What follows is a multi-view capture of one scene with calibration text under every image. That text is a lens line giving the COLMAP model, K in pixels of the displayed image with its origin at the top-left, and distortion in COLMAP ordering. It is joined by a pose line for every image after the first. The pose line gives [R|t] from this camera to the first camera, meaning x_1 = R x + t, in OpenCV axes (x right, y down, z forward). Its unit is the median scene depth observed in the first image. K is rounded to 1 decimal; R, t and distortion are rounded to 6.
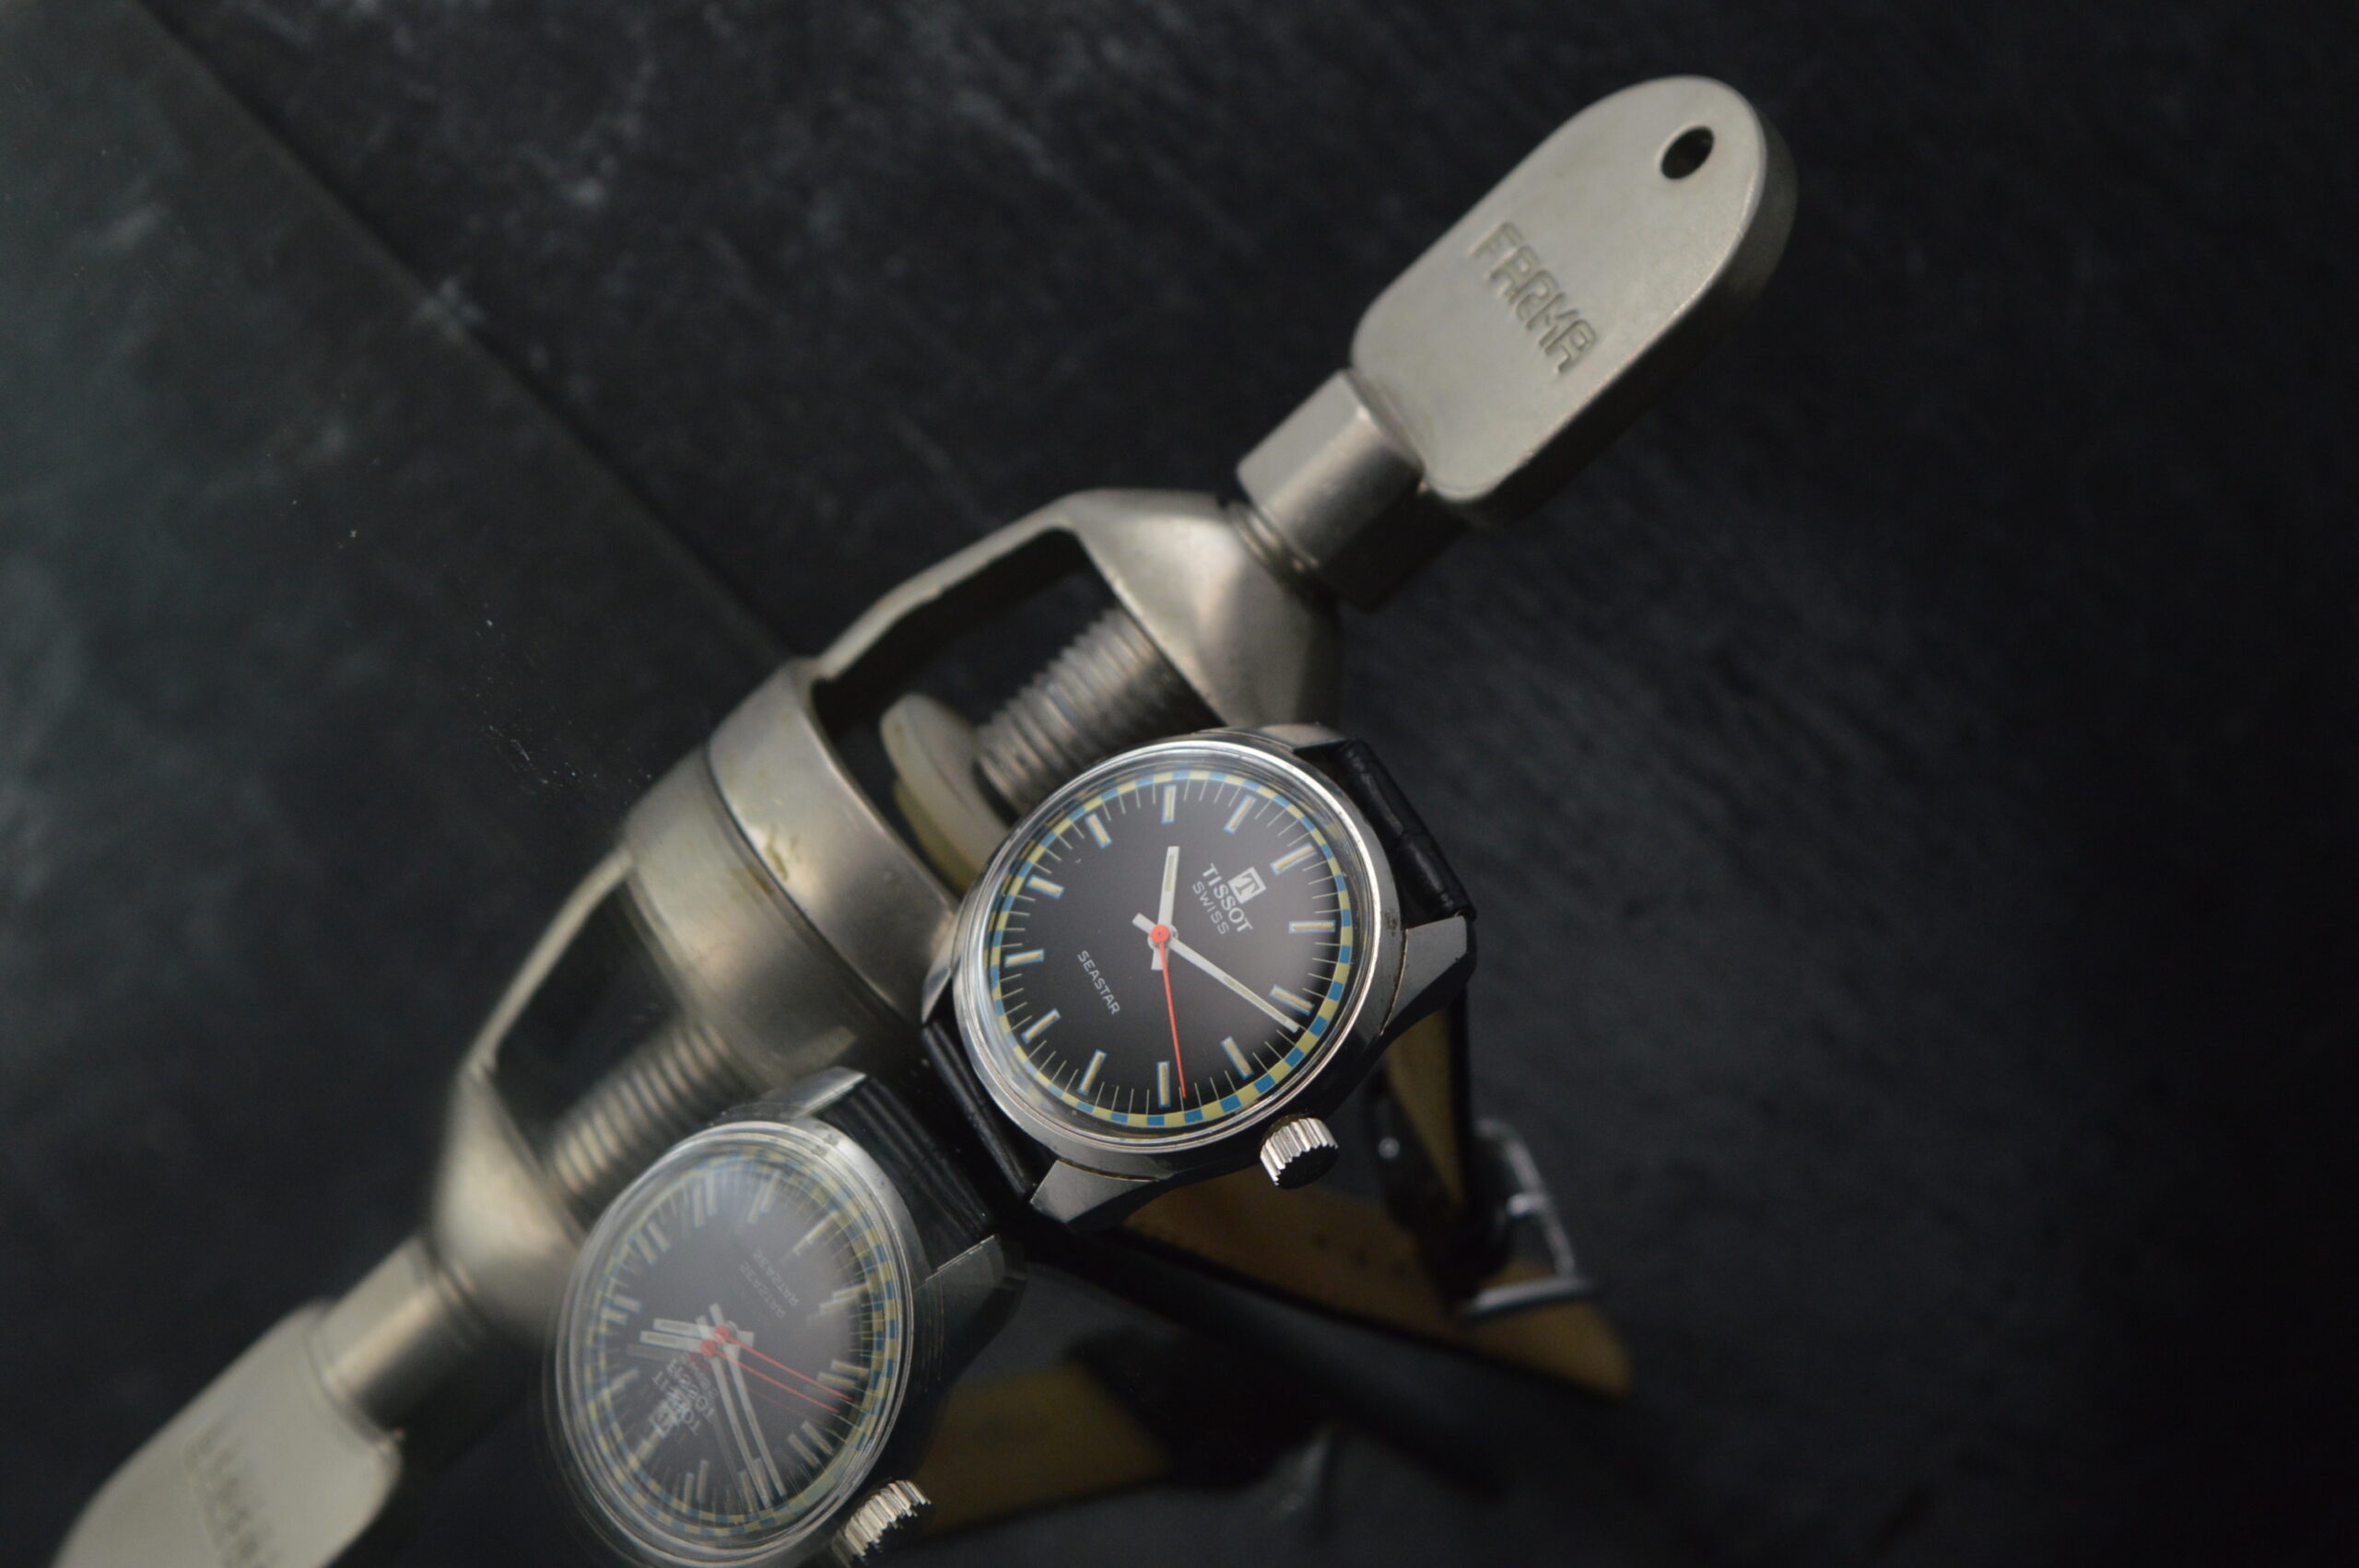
lens RADIAL K [[5436.1, 0, 1081.0], [0, 5436.1, 777.2], [0, 0, 1]] dist [0.026764, 0.209790]
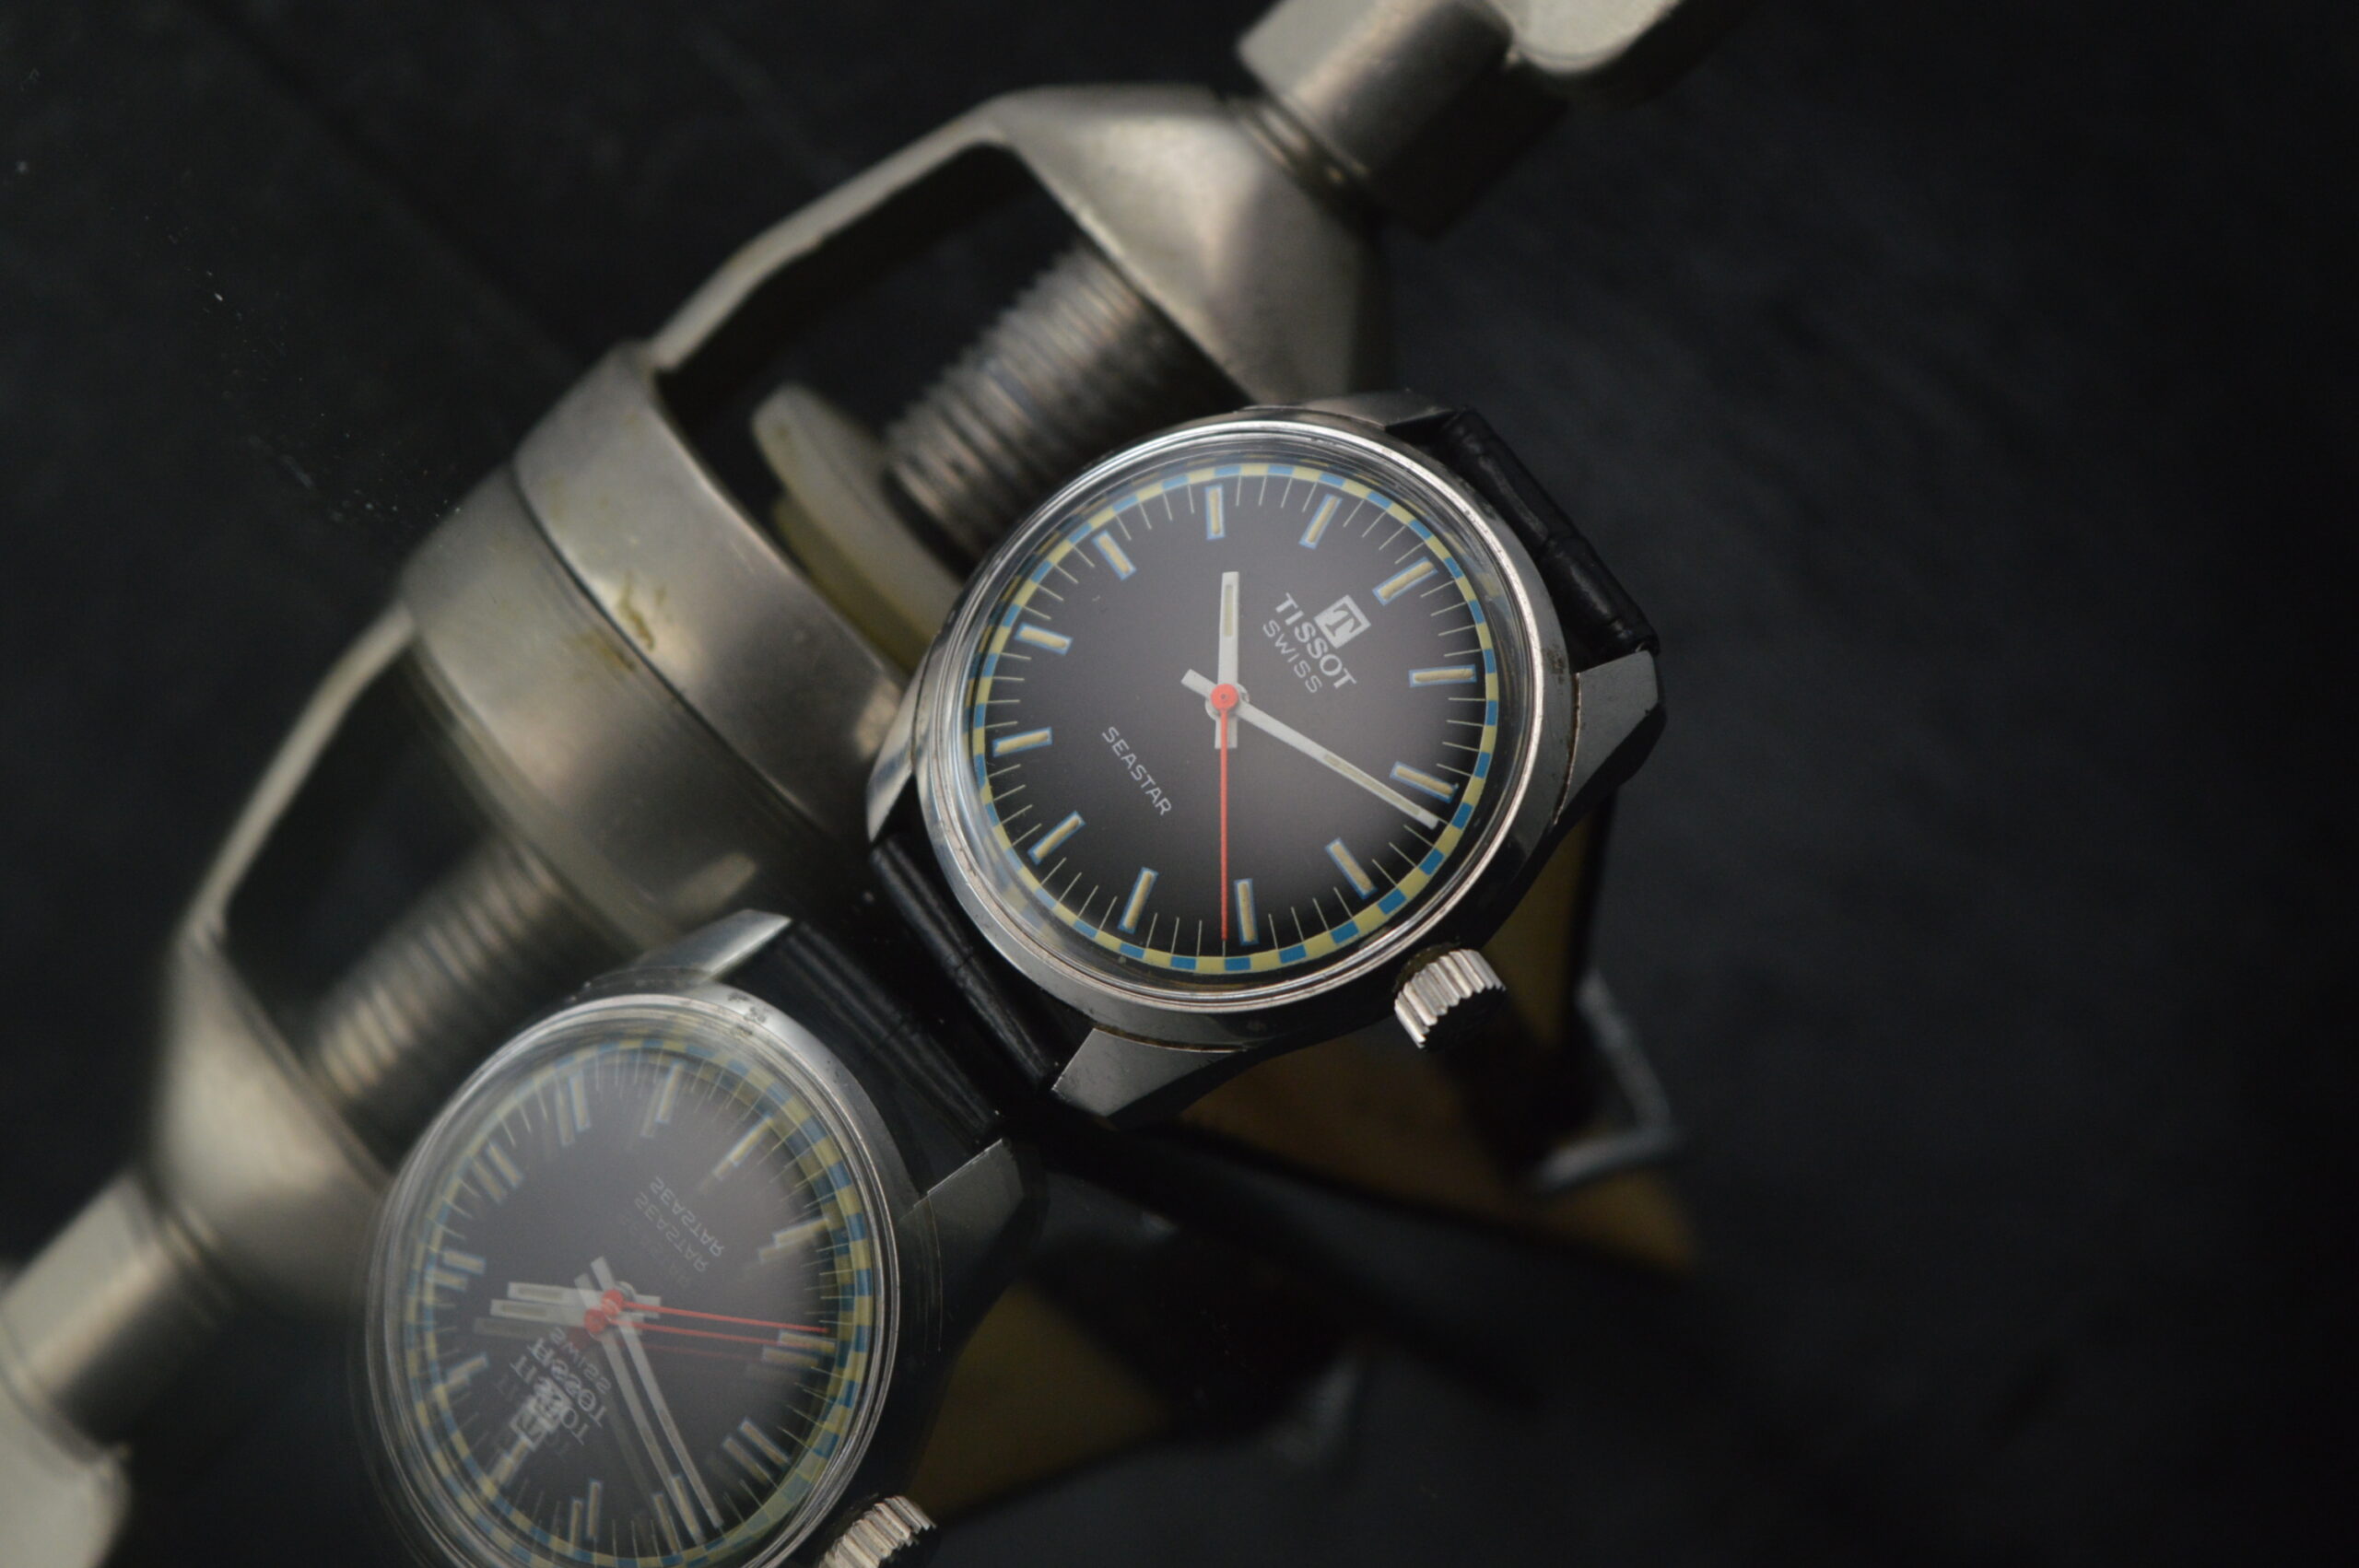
lens RADIAL K [[5436.1, 0, 1081.0], [0, 5436.1, 777.2], [0, 0, 1]] dist [0.026764, 0.209790]
pose [[0.993770, -0.051193, 0.098997, -0.072132], [0.047132, 0.997965, 0.042940, 0.008096], [-0.100994, -0.038007, 0.994161, 0.301475]]
